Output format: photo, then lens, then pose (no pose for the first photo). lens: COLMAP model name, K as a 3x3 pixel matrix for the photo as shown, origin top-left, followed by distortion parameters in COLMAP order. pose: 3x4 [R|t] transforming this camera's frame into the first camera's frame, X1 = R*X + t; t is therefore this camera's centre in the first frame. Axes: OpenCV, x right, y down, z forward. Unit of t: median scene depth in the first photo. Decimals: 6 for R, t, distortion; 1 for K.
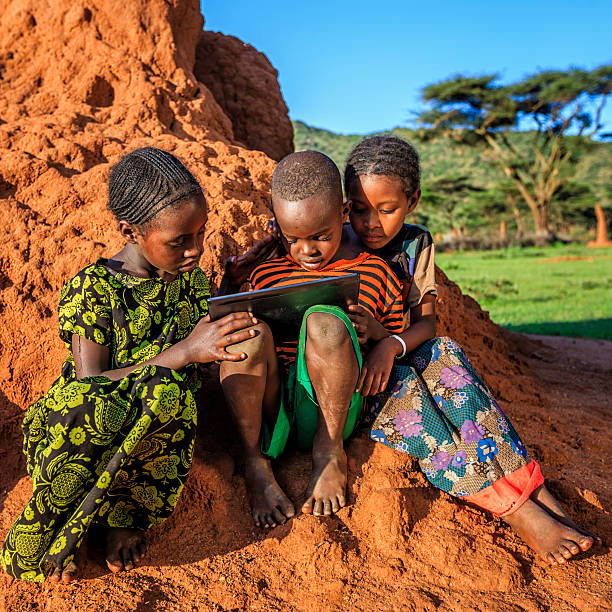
lens RADIAL K [[737.4, 0, 250.8], [0, 737.4, 305.3], [0, 0, 1]] dist [-0.005942, 0.000000]
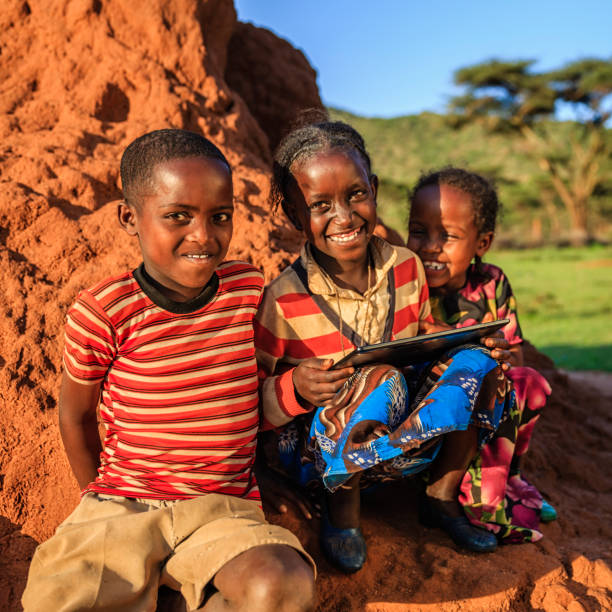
lens RADIAL K [[830.3, 0, 355.1], [0, 830.3, 305.5], [0, 0, 1]] dist [-0.005380, 0.000000]
pose [[0.993526, 0.016354, 0.112420, -0.040490], [-0.015959, 0.999863, -0.004413, -0.071891], [-0.112477, 0.002591, 0.993651, 0.063650]]
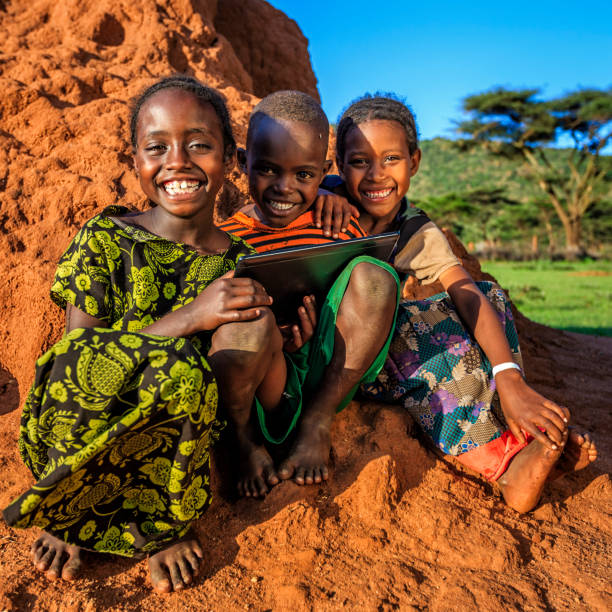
lens RADIAL K [[737.4, 0, 299.2], [0, 737.4, 298.7], [0, 0, 1]] dist [-0.005942, 0.000000]
pose [[0.997992, 0.058287, 0.024792, 0.035981], [-0.058162, 0.998291, -0.005701, 0.044734], [-0.025081, 0.004248, 0.999676, 0.067599]]
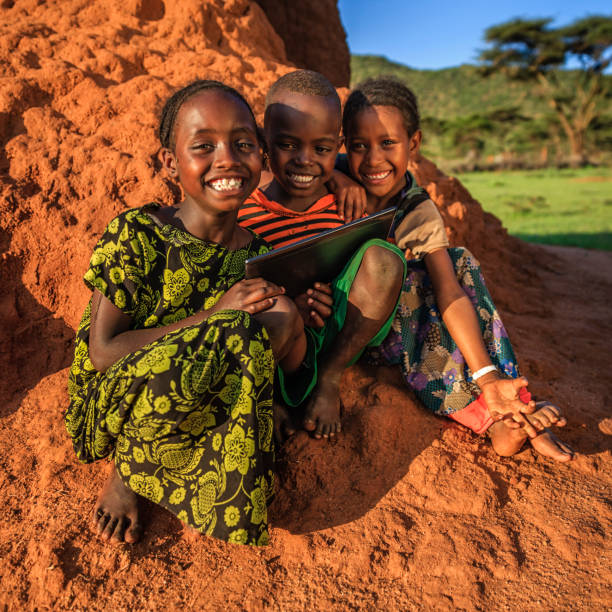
lens RADIAL K [[588.6, 0, 325.9], [0, 588.6, 299.1], [0, 0, 1]] dist [0.006670, -0.003871]
pose [[0.999469, 0.031269, -0.009169, 0.071066], [-0.029551, 0.988344, 0.149340, -0.011684], [0.013732, -0.148990, 0.988743, 0.125470]]
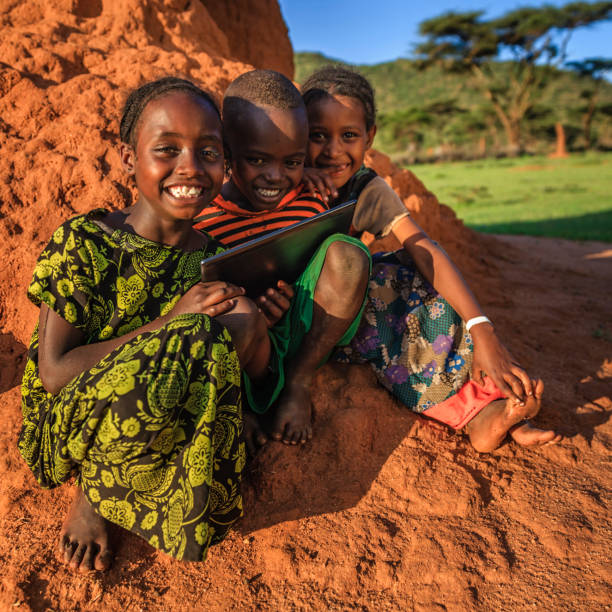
lens RADIAL K [[588.6, 0, 302.4], [0, 588.6, 300.6], [0, 0, 1]] dist [0.006670, -0.003871]
pose [[0.999129, -0.015512, 0.038731, 0.055739], [0.009331, 0.987879, 0.154948, -0.011147], [-0.040665, -0.154451, 0.987163, 0.145913]]
